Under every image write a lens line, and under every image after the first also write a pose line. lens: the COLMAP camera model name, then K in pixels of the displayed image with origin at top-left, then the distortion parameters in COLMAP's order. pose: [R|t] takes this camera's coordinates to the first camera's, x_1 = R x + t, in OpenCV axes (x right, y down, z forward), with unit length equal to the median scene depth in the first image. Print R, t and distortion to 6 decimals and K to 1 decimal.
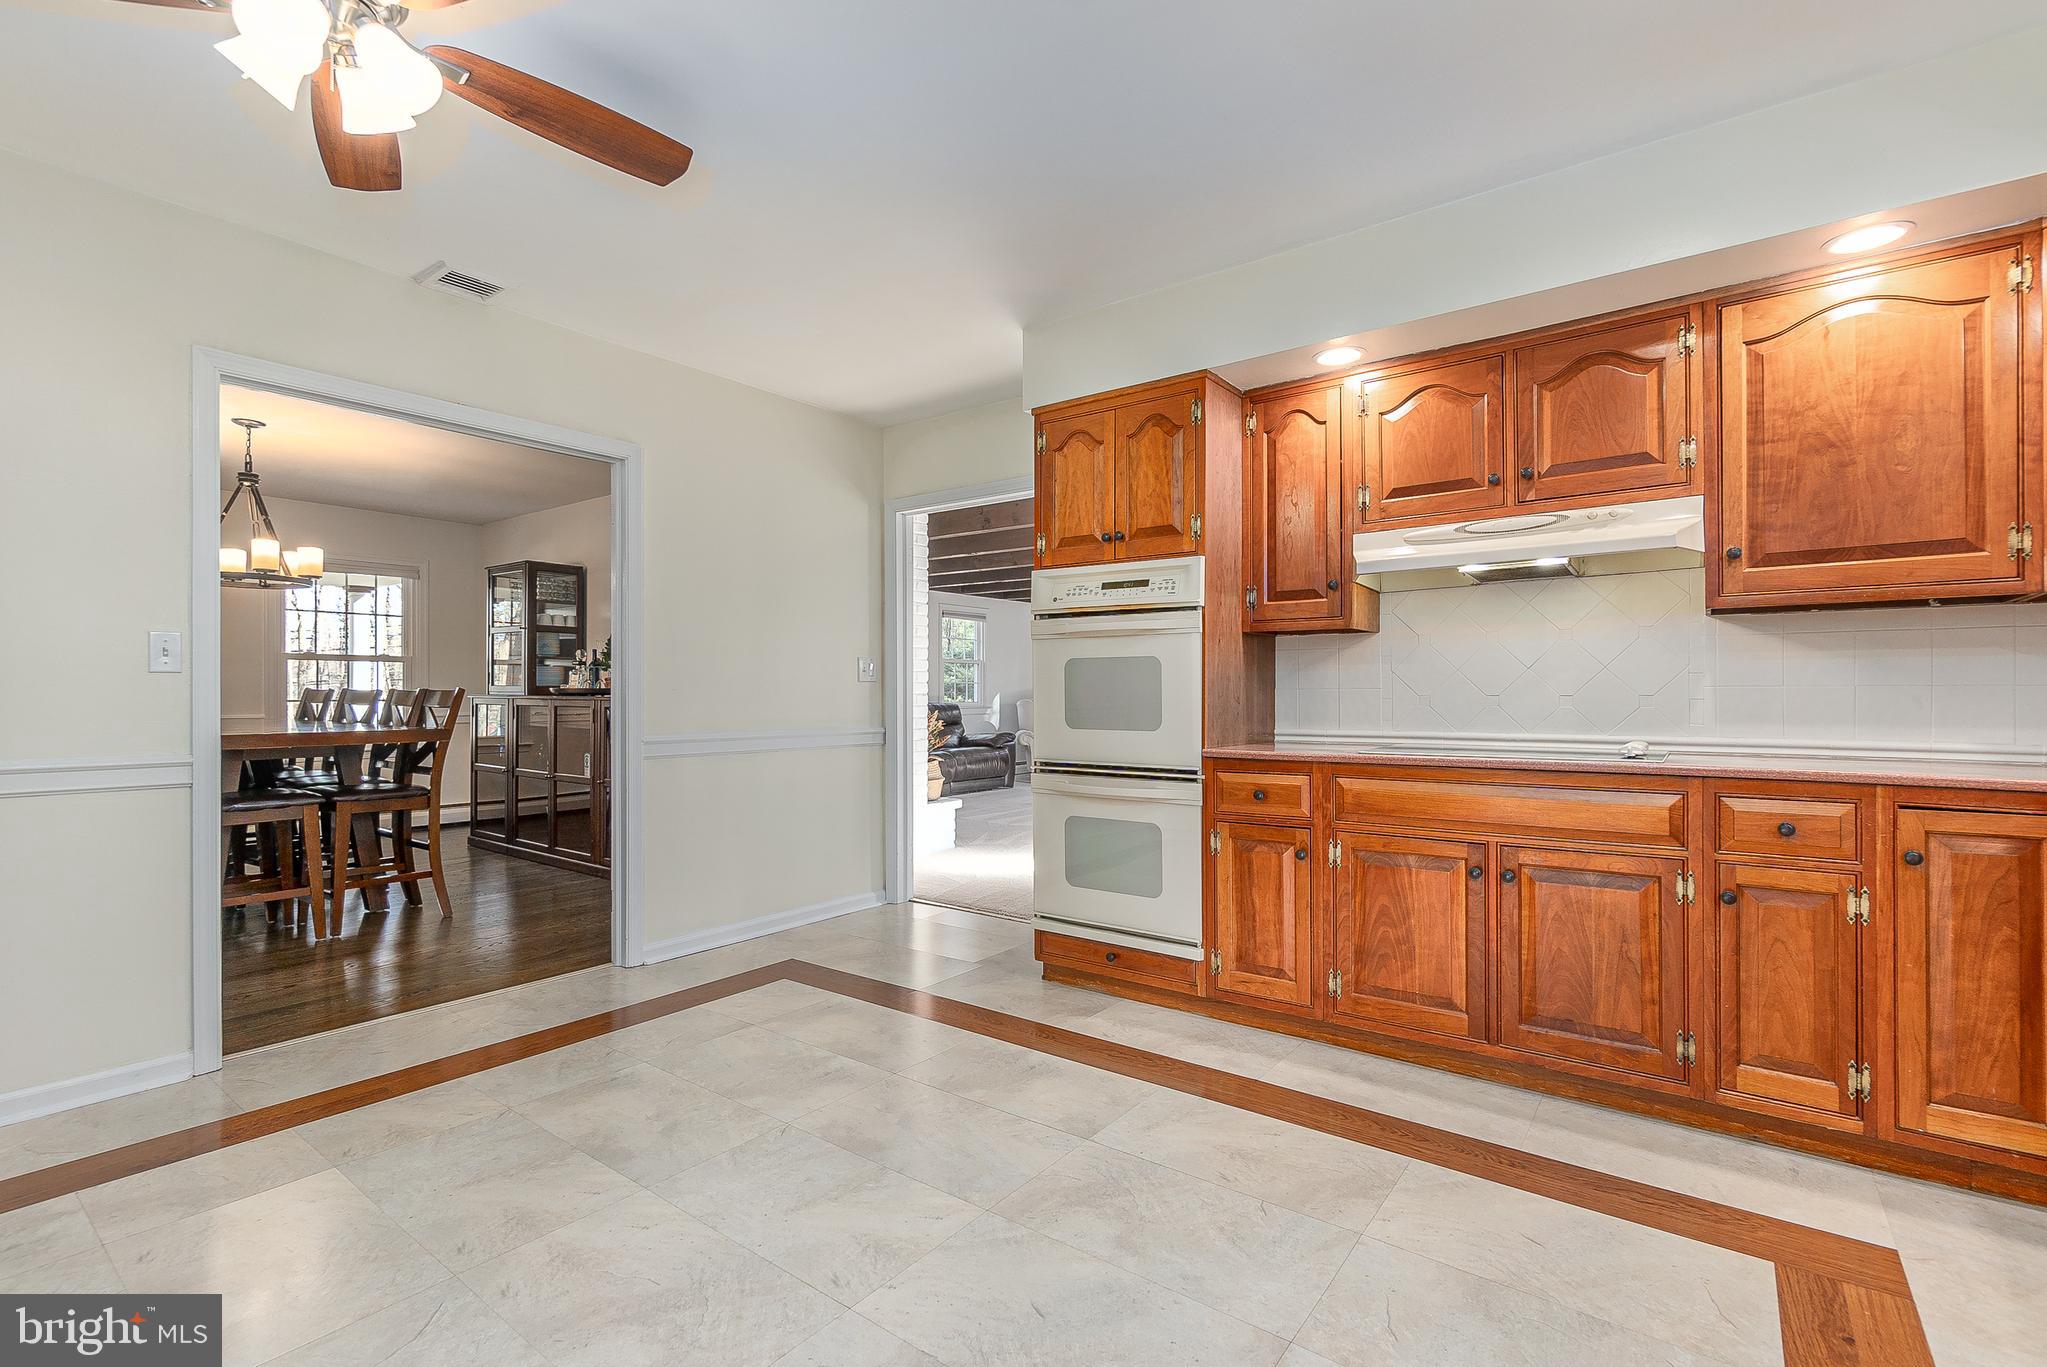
lens RADIAL K [[935.2, 0, 1023.5], [0, 935.2, 683.5], [0, 0, 1]] dist [0.001282, 0.000241]
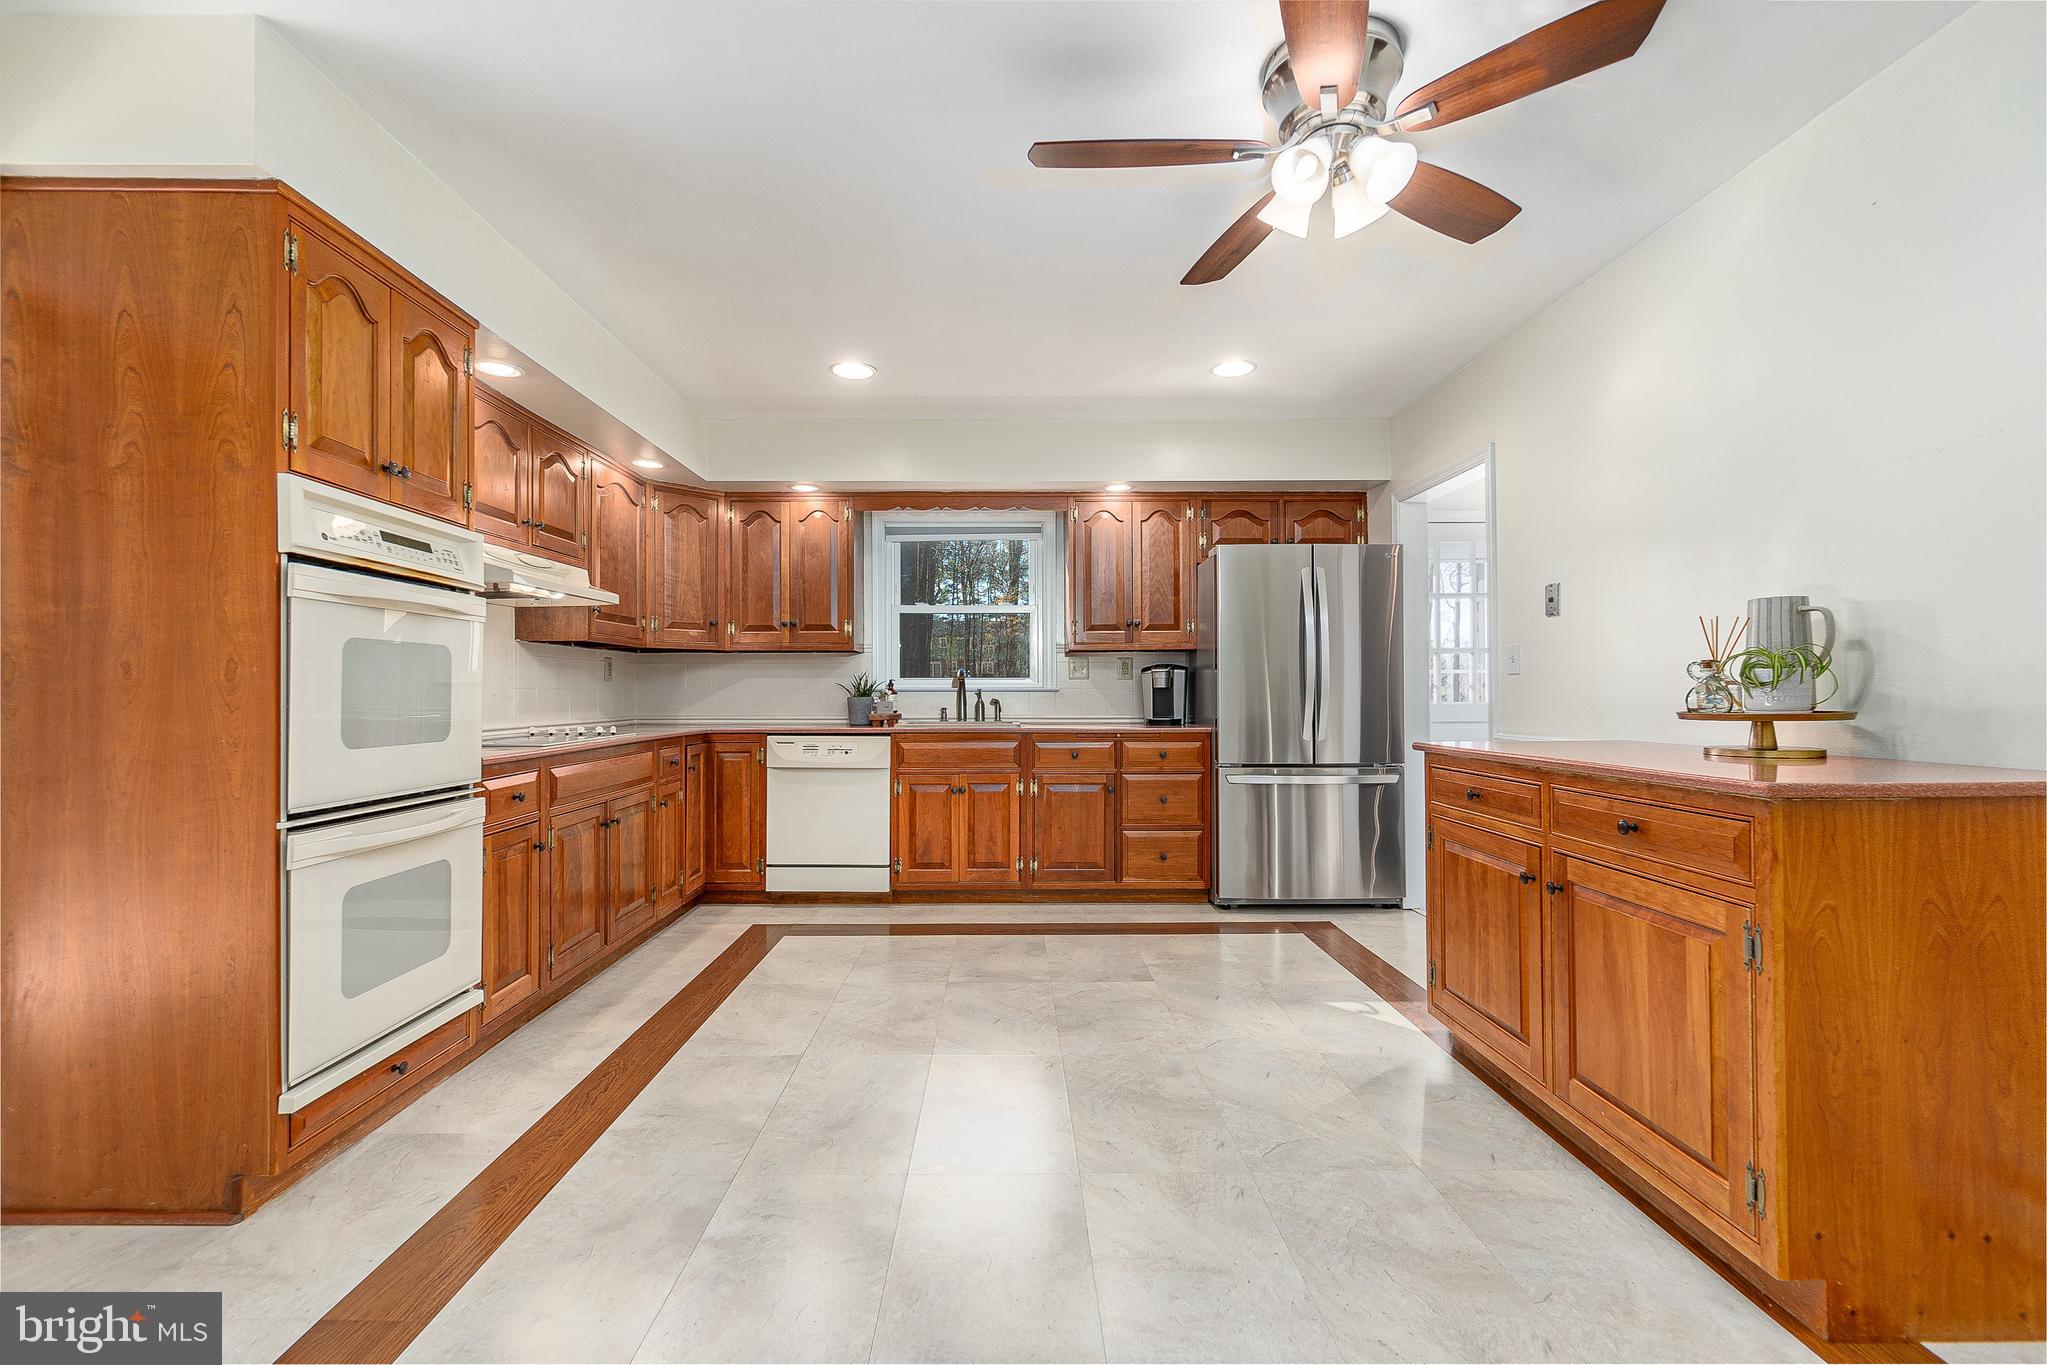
lens RADIAL K [[887.6, 0, 1000.8], [0, 887.6, 688.3], [0, 0, 1]] dist [-0.002928, -0.000706]
pose [[-0.600508, 0.008105, 0.799577, -0.736071], [-0.001391, 0.999937, -0.011181, 0.014510], [-0.799617, -0.007826, -0.600459, 1.076713]]
